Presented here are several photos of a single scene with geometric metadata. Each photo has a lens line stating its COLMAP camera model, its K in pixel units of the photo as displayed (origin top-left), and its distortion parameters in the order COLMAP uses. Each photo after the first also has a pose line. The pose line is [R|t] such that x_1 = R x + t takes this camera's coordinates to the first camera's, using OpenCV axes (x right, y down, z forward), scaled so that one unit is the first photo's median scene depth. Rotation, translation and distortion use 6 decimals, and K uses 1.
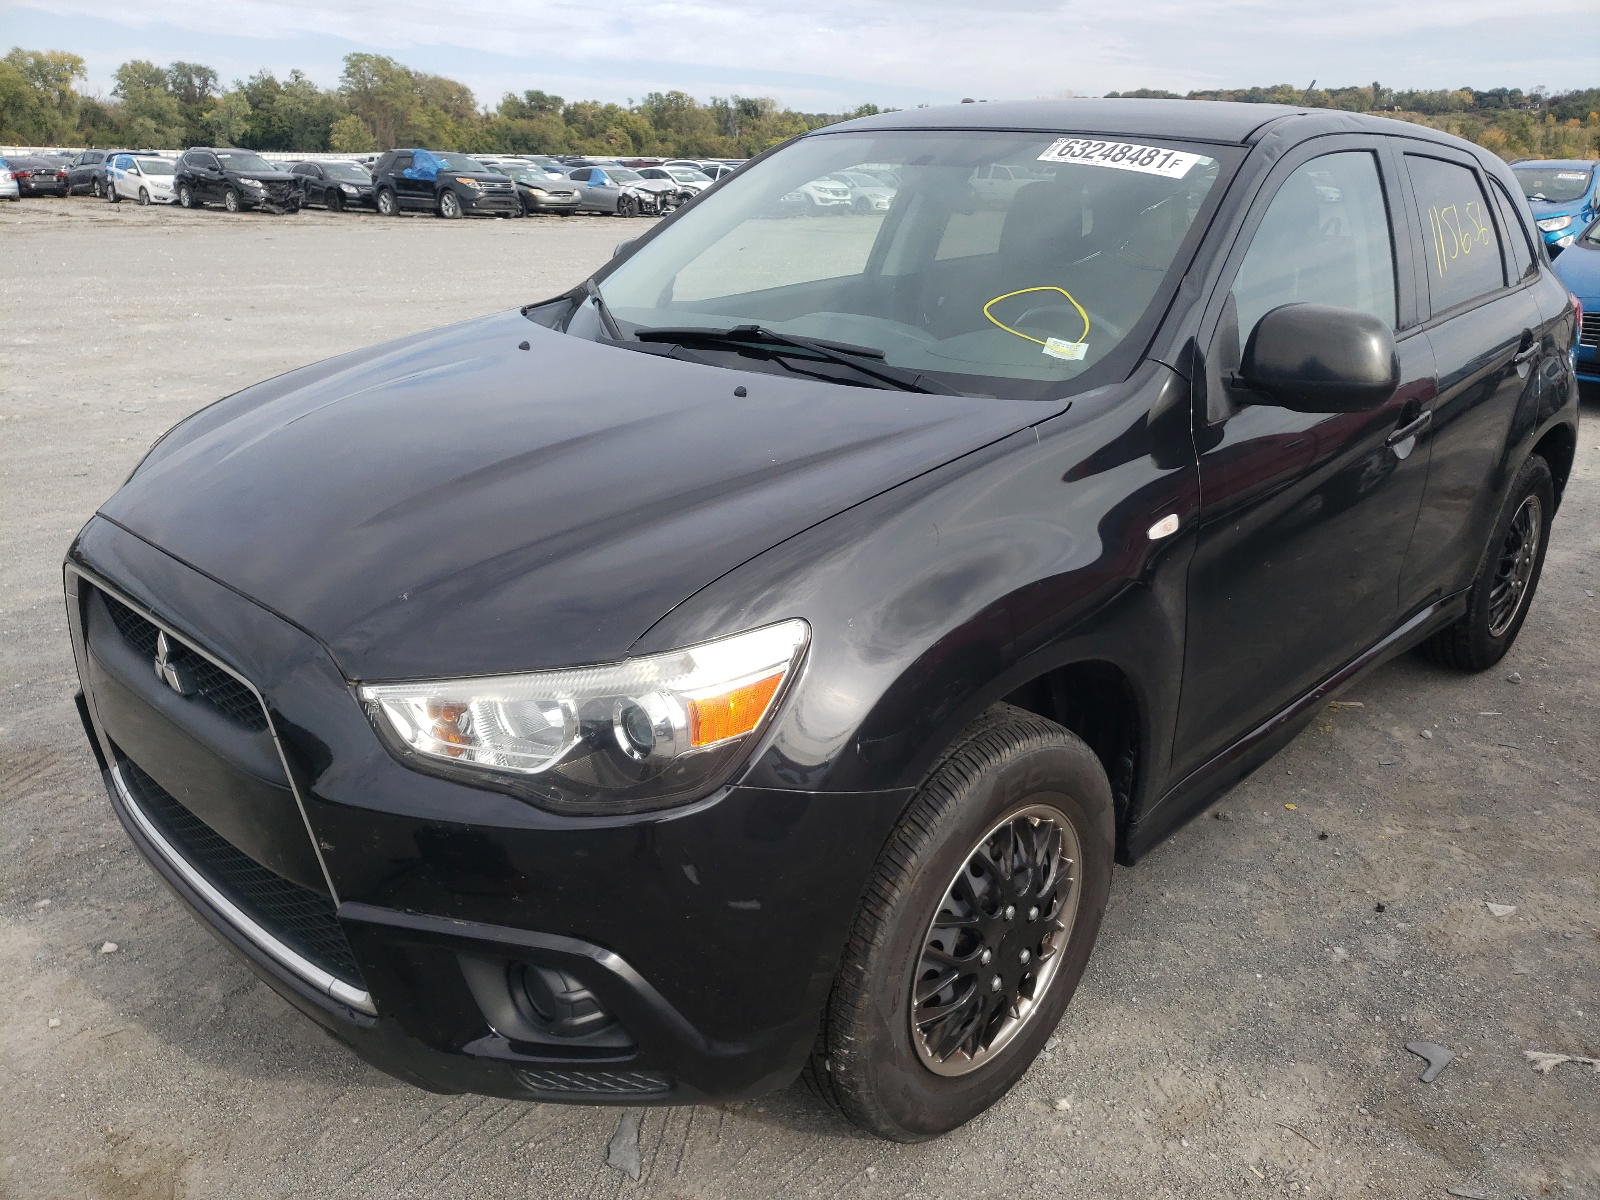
lens RADIAL K [[1226.4, 0, 815.6], [0, 1226.4, 590.6], [0, 0, 1]] dist [0.004378, 0.029510]
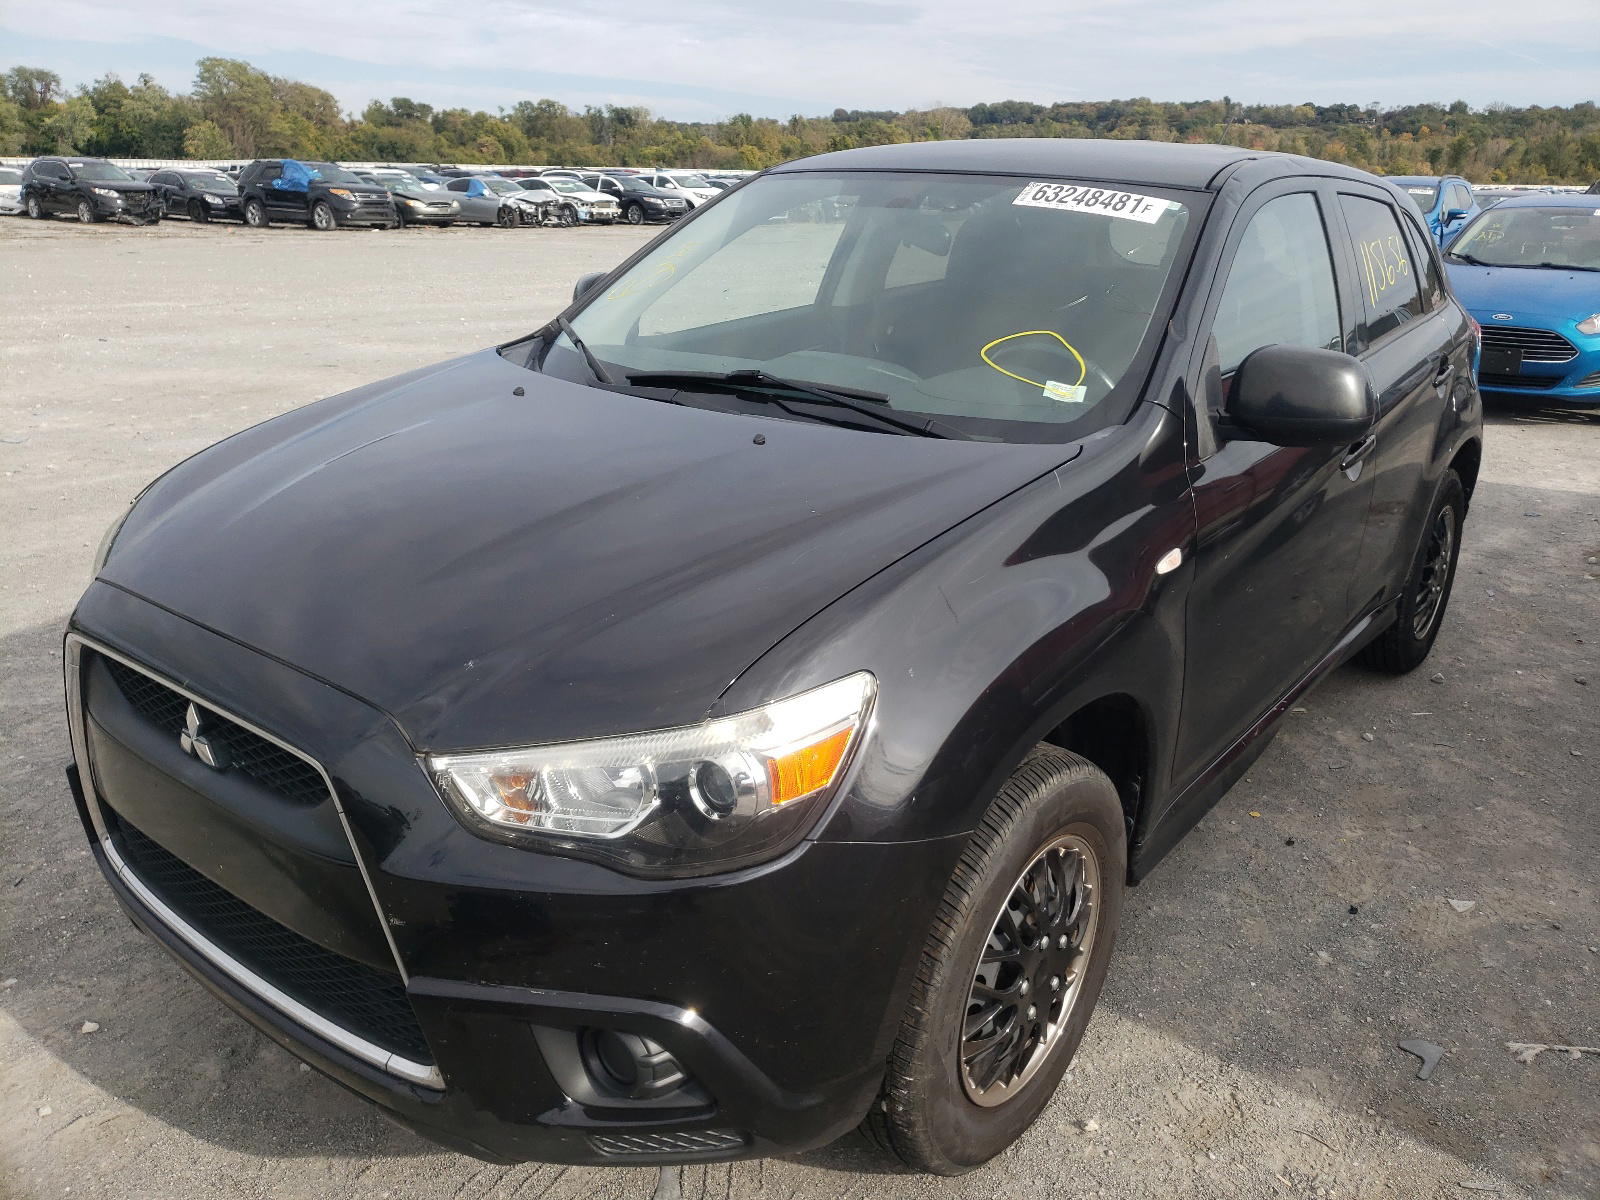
lens RADIAL K [[1226.4, 0, 817.3], [0, 1226.4, 572.4], [0, 0, 1]] dist [0.004378, 0.029510]
pose [[0.995329, -0.029343, 0.091971, -0.104064], [0.031159, 0.999346, -0.018372, -0.030752], [-0.091372, 0.021152, 0.995592, -0.011256]]
